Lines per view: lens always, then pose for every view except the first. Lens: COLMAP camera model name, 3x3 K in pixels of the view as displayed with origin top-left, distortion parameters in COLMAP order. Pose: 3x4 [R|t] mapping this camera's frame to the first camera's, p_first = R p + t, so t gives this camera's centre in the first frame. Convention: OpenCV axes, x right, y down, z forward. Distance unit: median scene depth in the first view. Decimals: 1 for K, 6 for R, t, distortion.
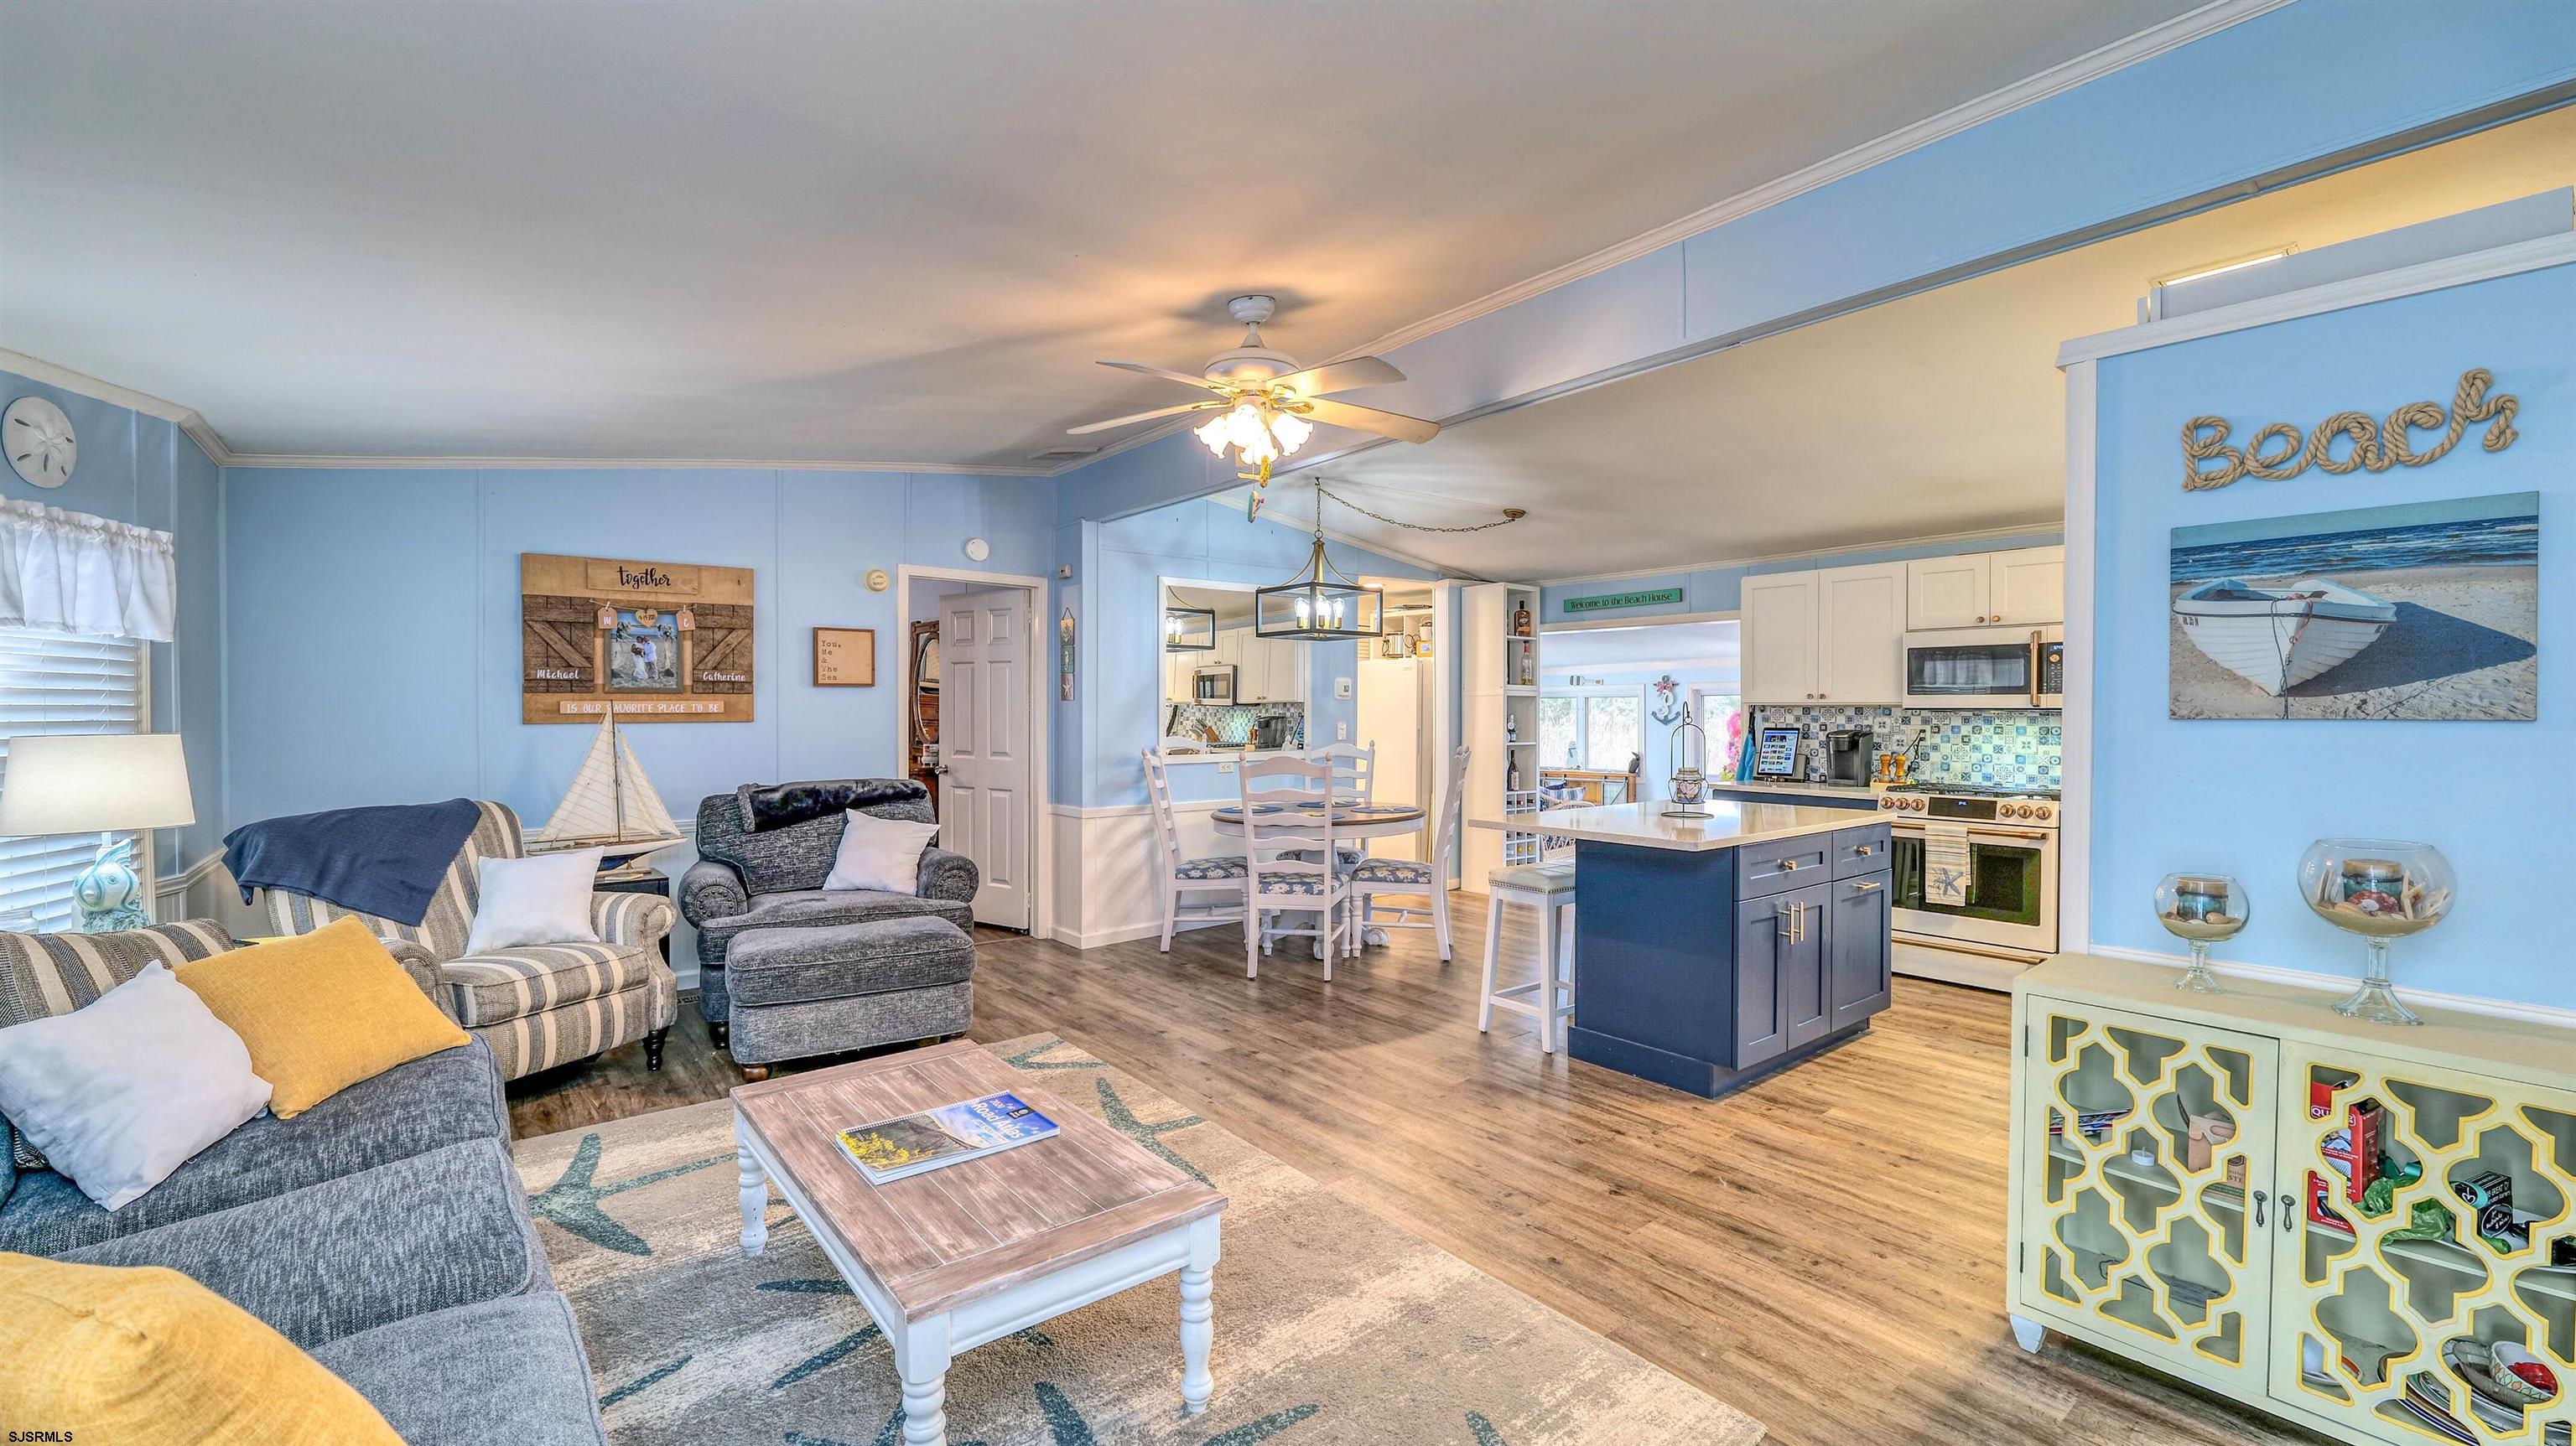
lens RADIAL K [[1041.0, 0, 1271.8], [0, 1041.0, 720.8], [0, 0, 1]] dist [-0.015509, 0.002144]
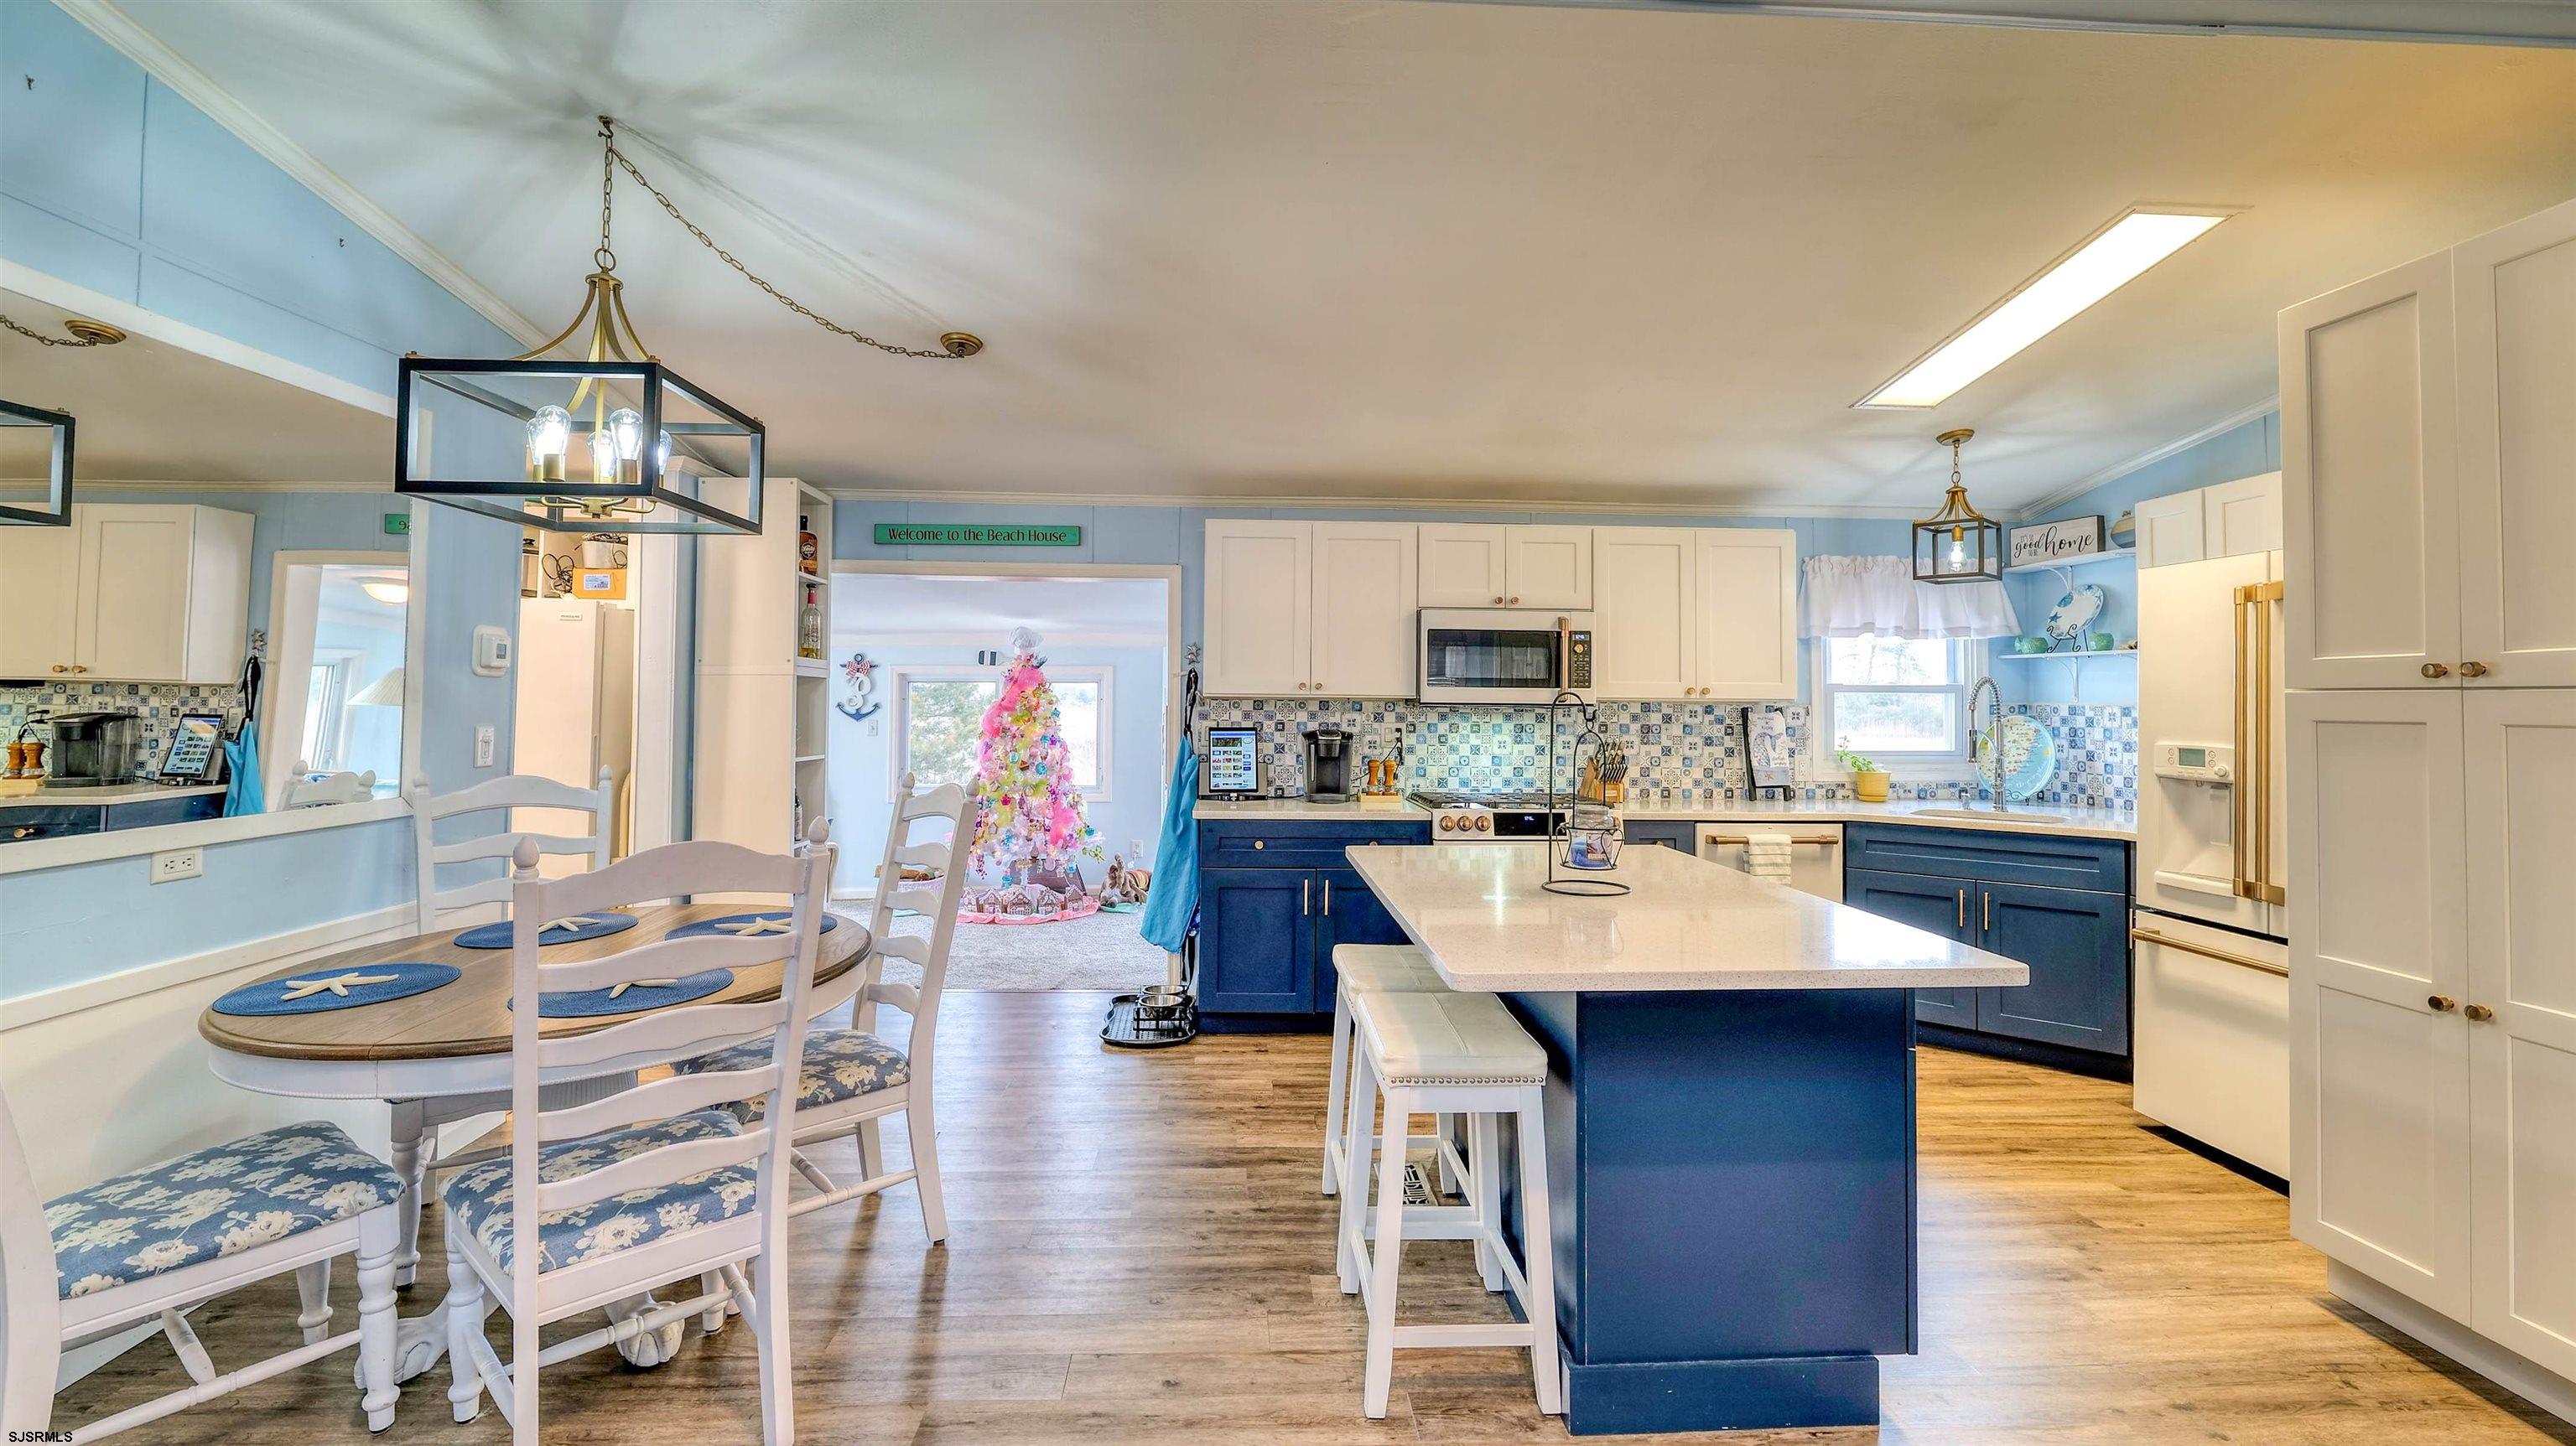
lens RADIAL K [[1089.0, 0, 1270.3], [0, 1089.0, 672.2], [0, 0, 1]] dist [-0.015553, 0.003006]
pose [[0.580110, 0.027240, 0.814083, -0.149550], [0.001232, 0.999410, -0.034319, -0.006947], [-0.814538, 0.020912, 0.579734, 0.592400]]
